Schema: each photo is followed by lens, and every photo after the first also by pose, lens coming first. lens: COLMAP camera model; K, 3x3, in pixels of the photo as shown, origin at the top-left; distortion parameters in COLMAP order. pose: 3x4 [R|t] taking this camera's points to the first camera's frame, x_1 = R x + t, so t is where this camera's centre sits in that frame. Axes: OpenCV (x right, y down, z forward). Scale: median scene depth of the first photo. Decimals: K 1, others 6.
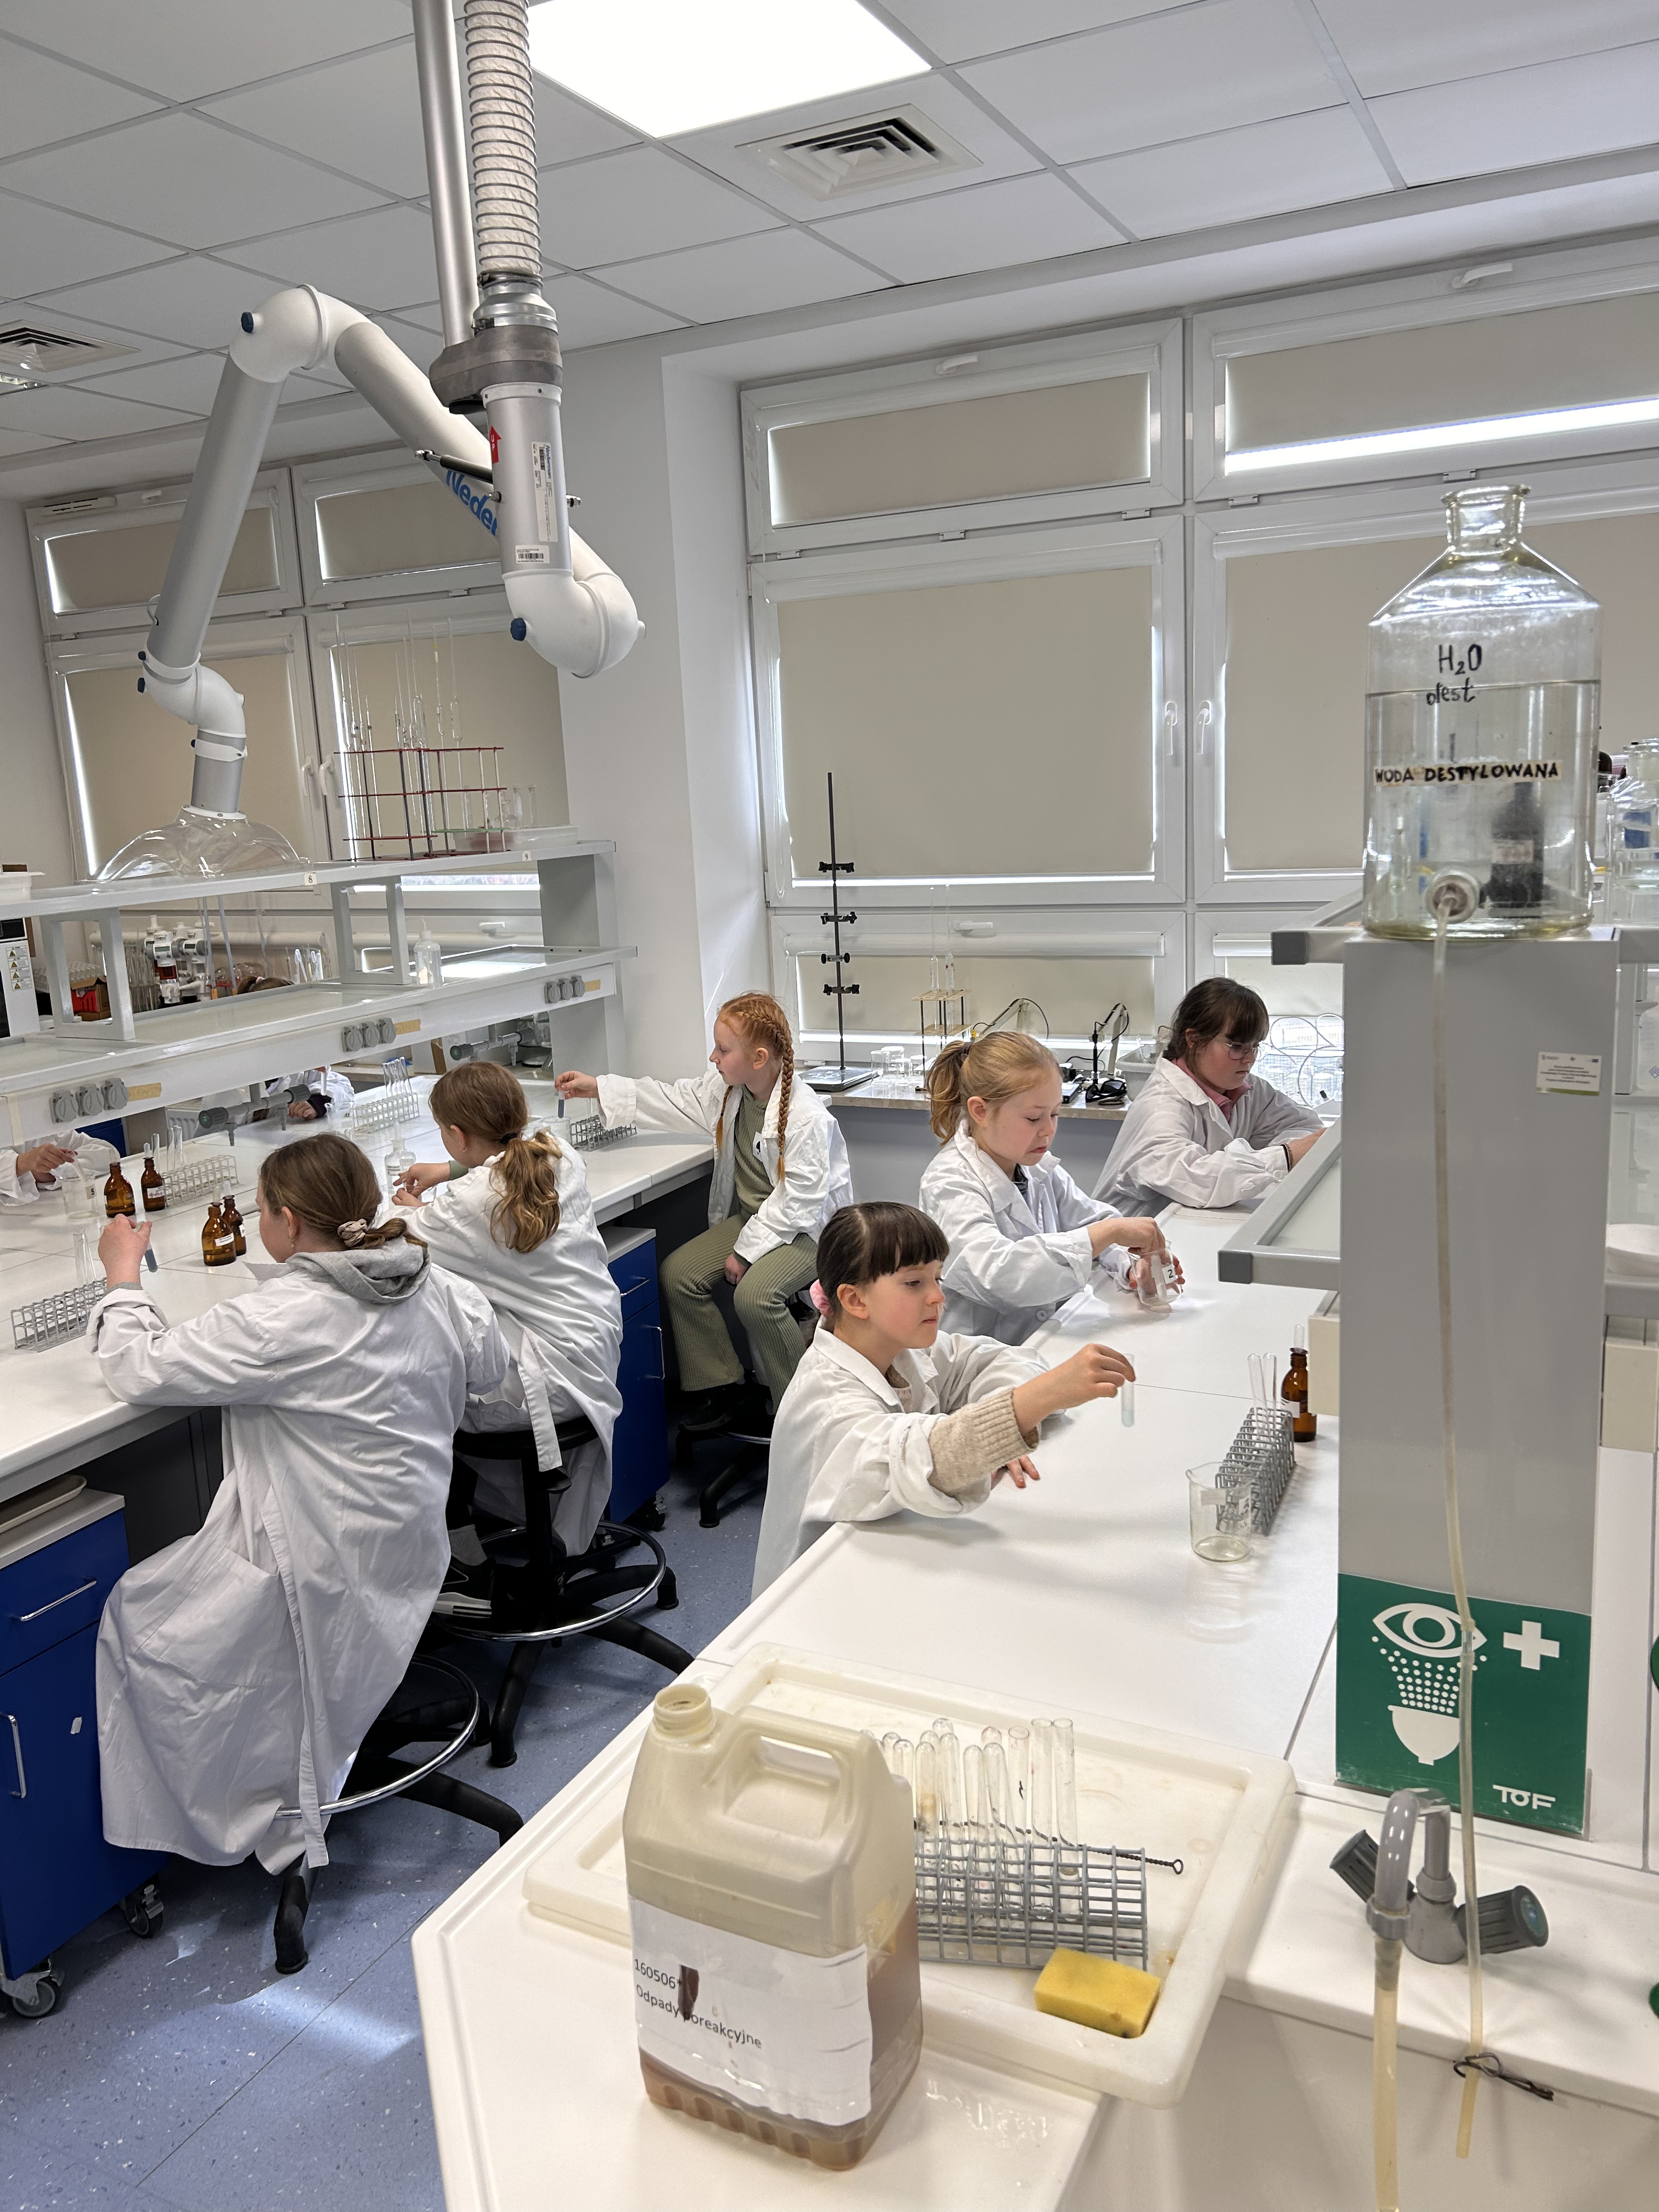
lens RADIAL K [[1676.1, 0, 834.9], [0, 1676.1, 1090.1], [0, 0, 1]] dist [0.036620, -0.041475]
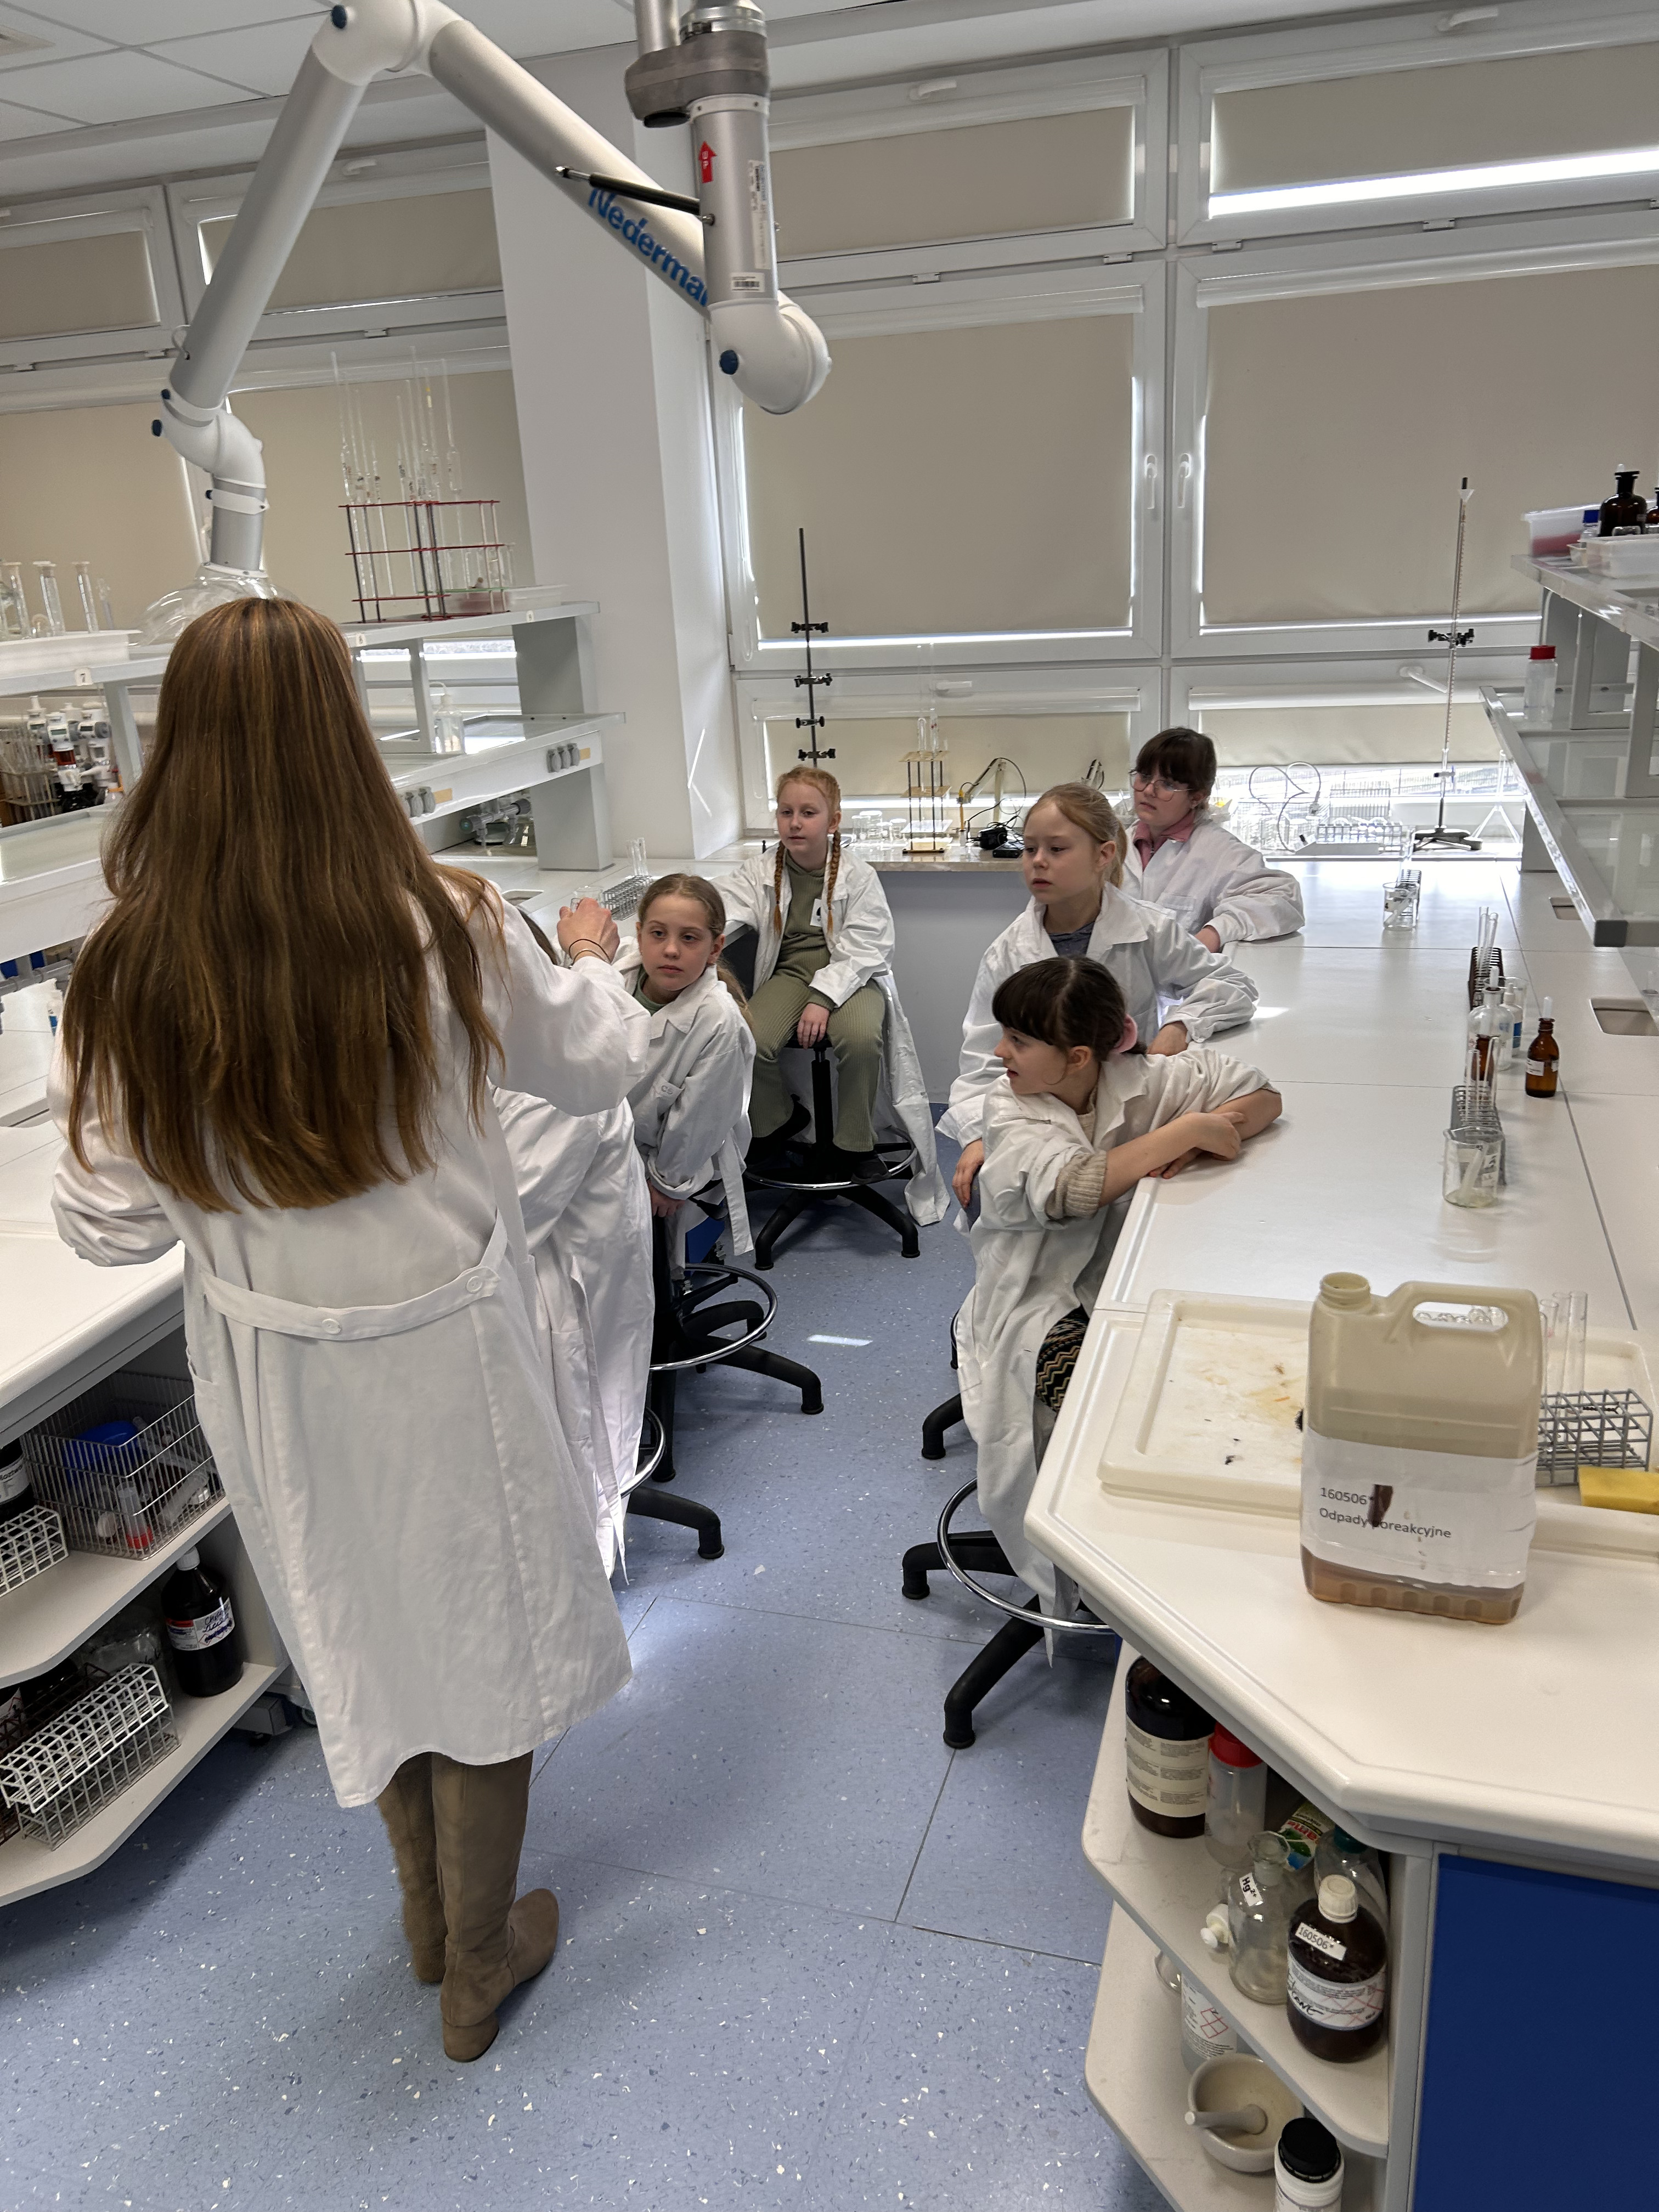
lens RADIAL K [[1676.1, 0, 845.6], [0, 1676.1, 1128.7], [0, 0, 1]] dist [0.036620, -0.041475]
pose [[0.985862, -0.059479, 0.156650, -0.175006], [0.036293, 0.988483, 0.146912, 0.017575], [-0.163584, -0.139150, 0.976667, -0.028276]]
